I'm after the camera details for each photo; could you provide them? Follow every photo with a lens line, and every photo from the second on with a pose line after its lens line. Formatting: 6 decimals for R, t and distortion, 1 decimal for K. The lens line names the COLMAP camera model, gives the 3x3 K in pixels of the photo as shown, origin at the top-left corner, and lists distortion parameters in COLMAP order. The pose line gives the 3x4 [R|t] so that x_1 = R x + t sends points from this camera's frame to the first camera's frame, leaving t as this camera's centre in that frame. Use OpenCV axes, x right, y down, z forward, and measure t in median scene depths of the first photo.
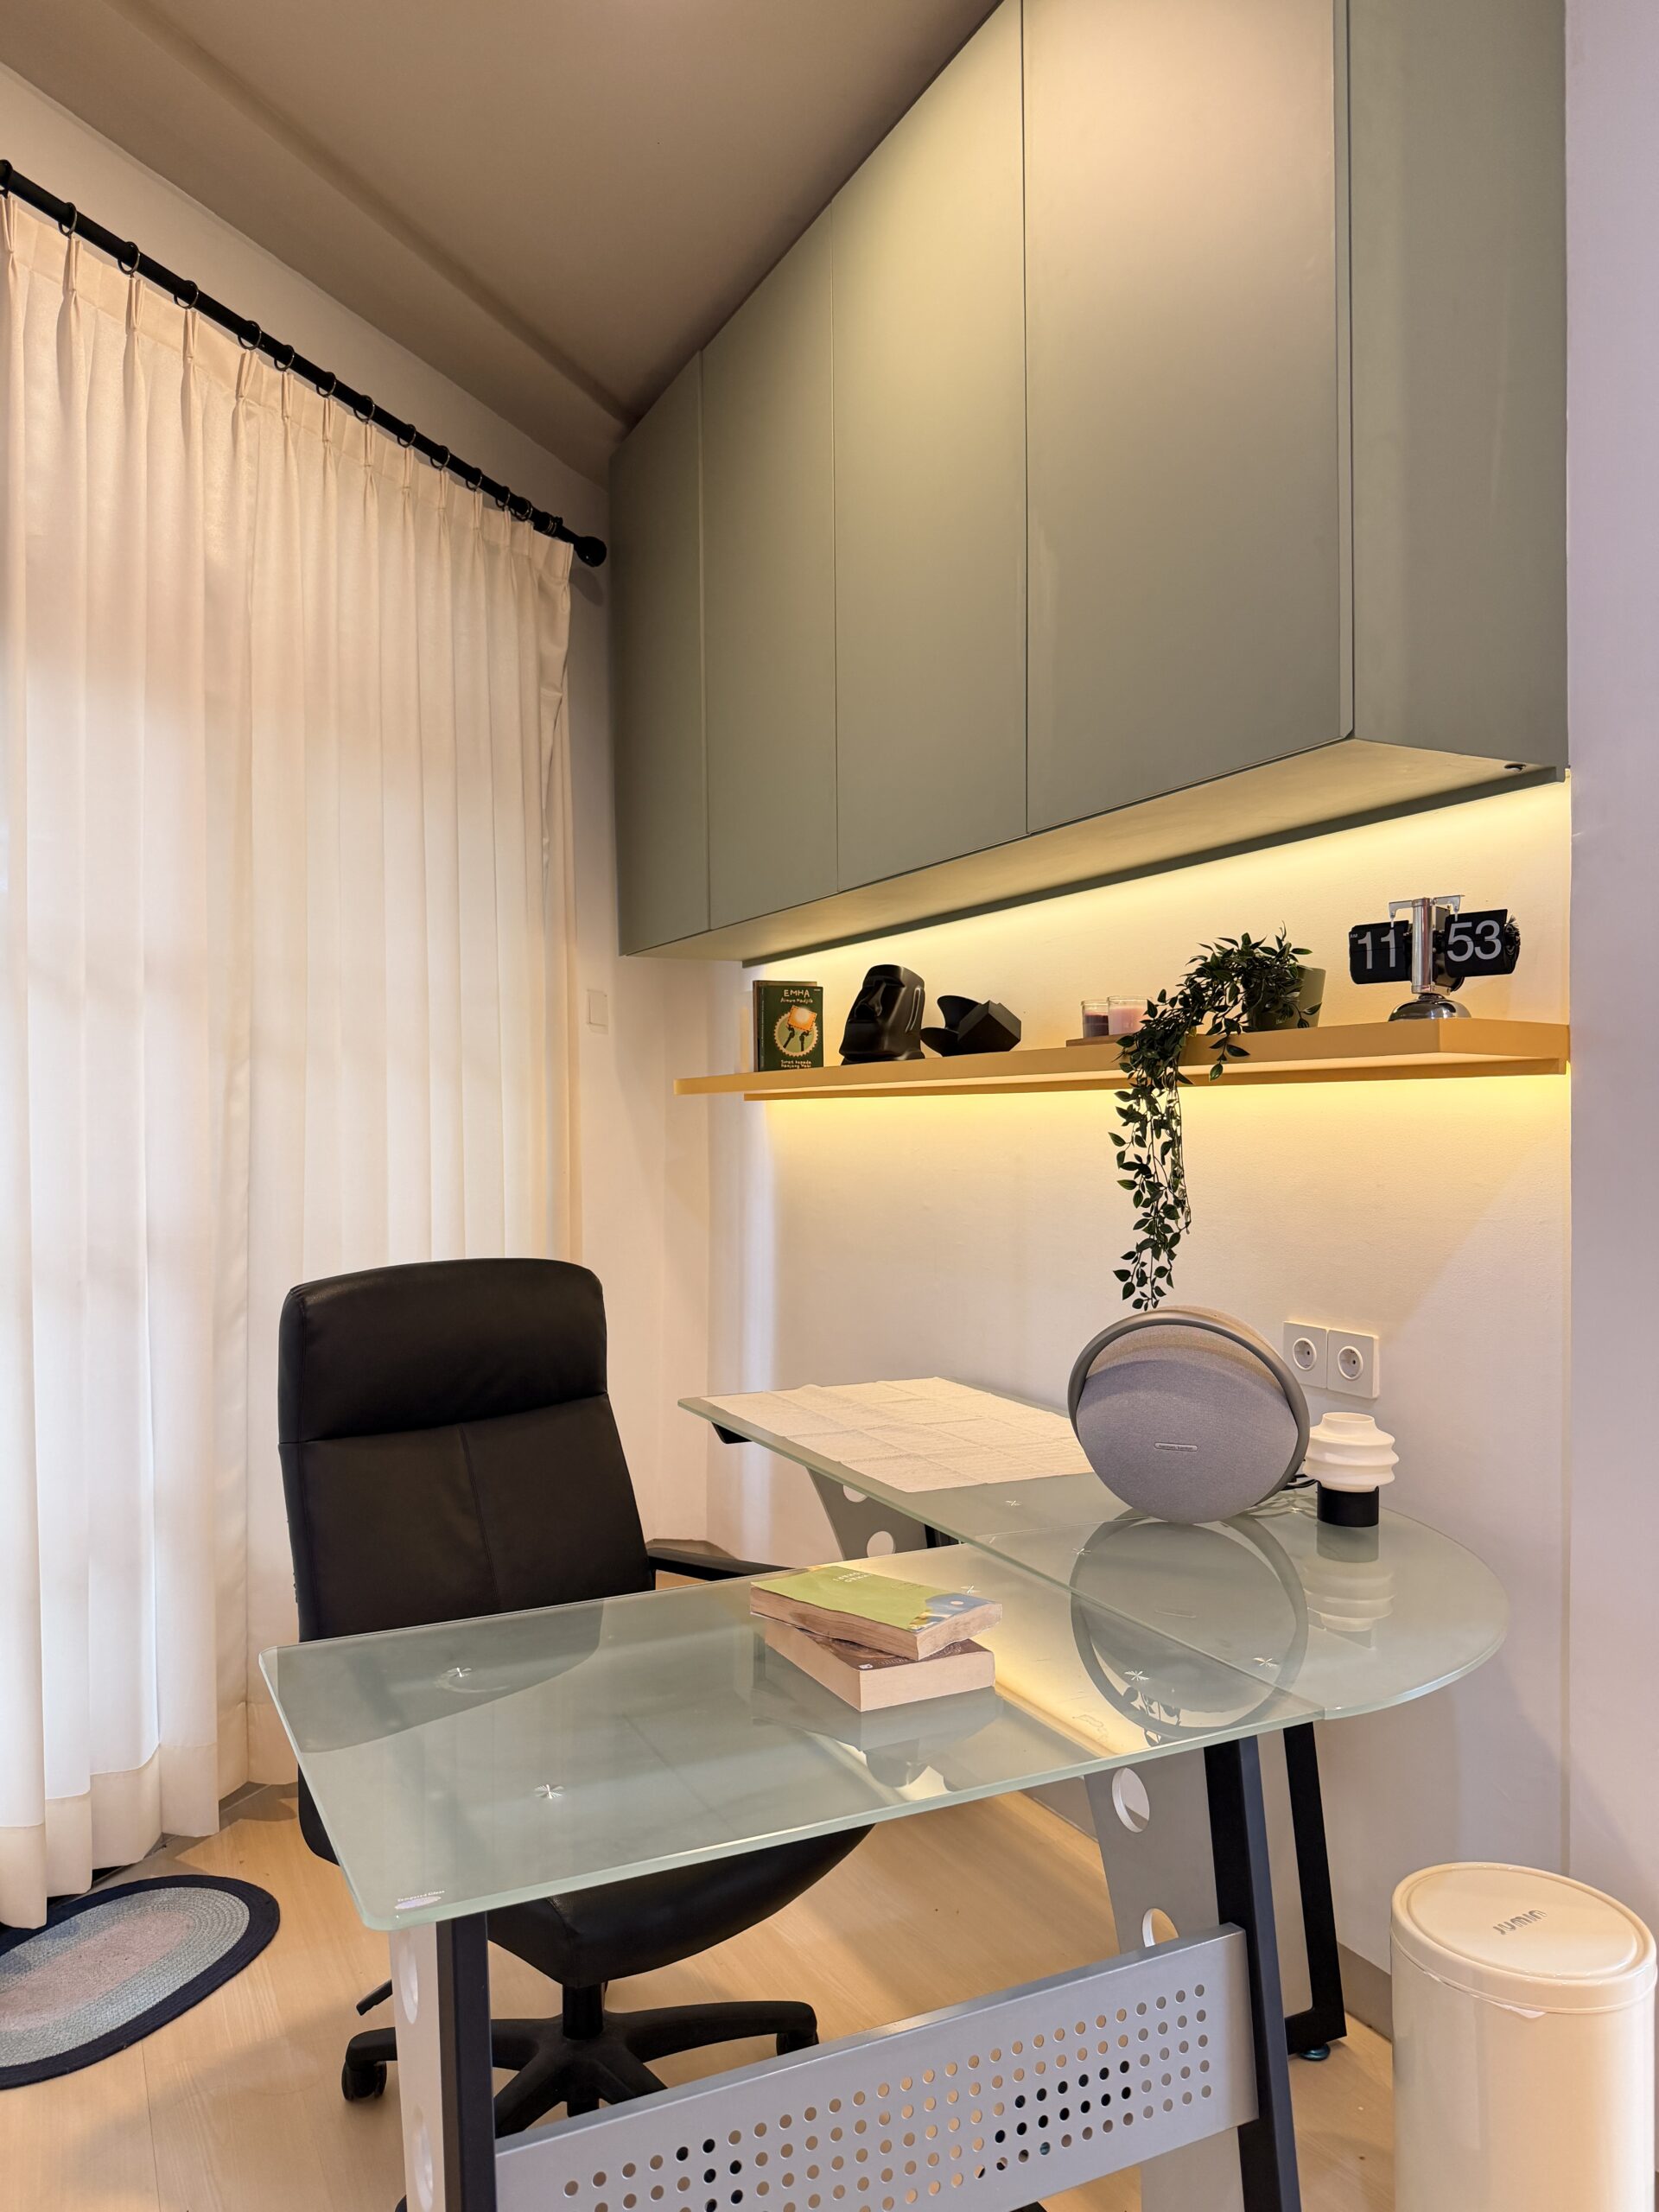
lens RADIAL K [[1551.0, 0, 815.0], [0, 1551.0, 1150.1], [0, 0, 1]] dist [0.046613, -0.077127]
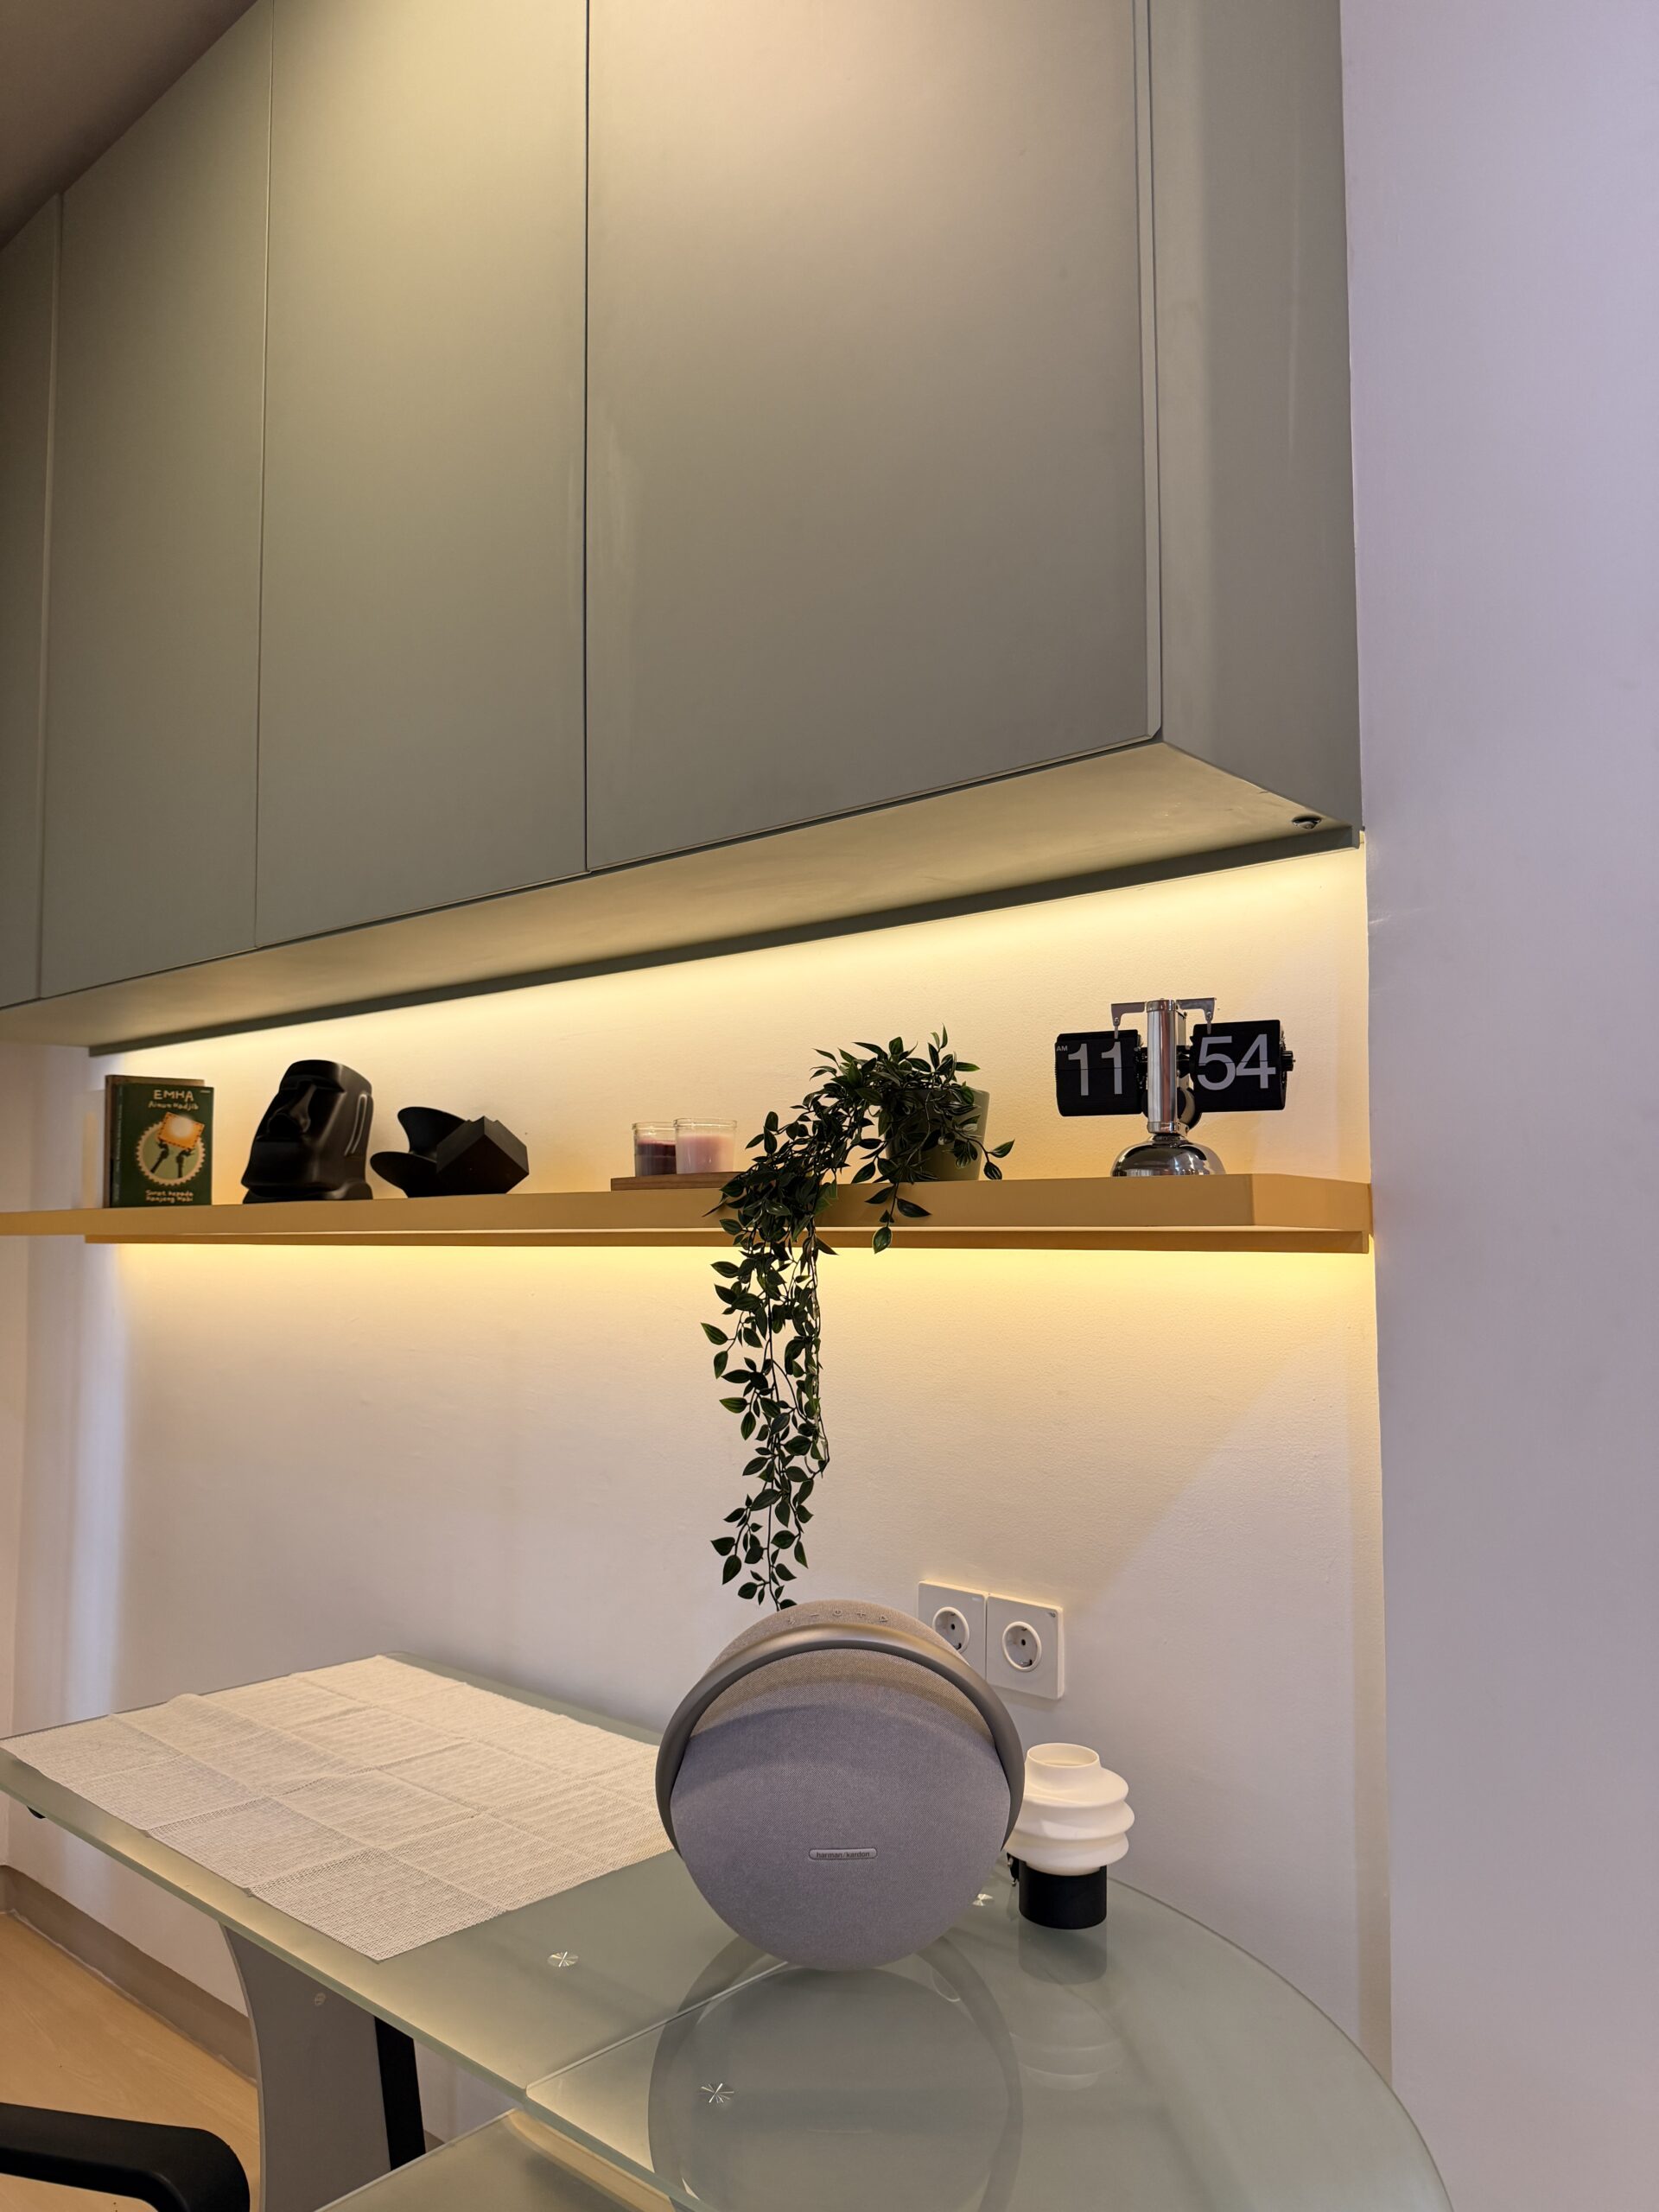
lens RADIAL K [[1551.0, 0, 811.1], [0, 1551.0, 1111.8], [0, 0, 1]] dist [0.046613, -0.077127]
pose [[0.923644, 0.028859, 0.382164, -0.024582], [0.006735, 0.995785, -0.091475, -0.044039], [-0.383193, 0.087064, 0.919556, 0.390939]]
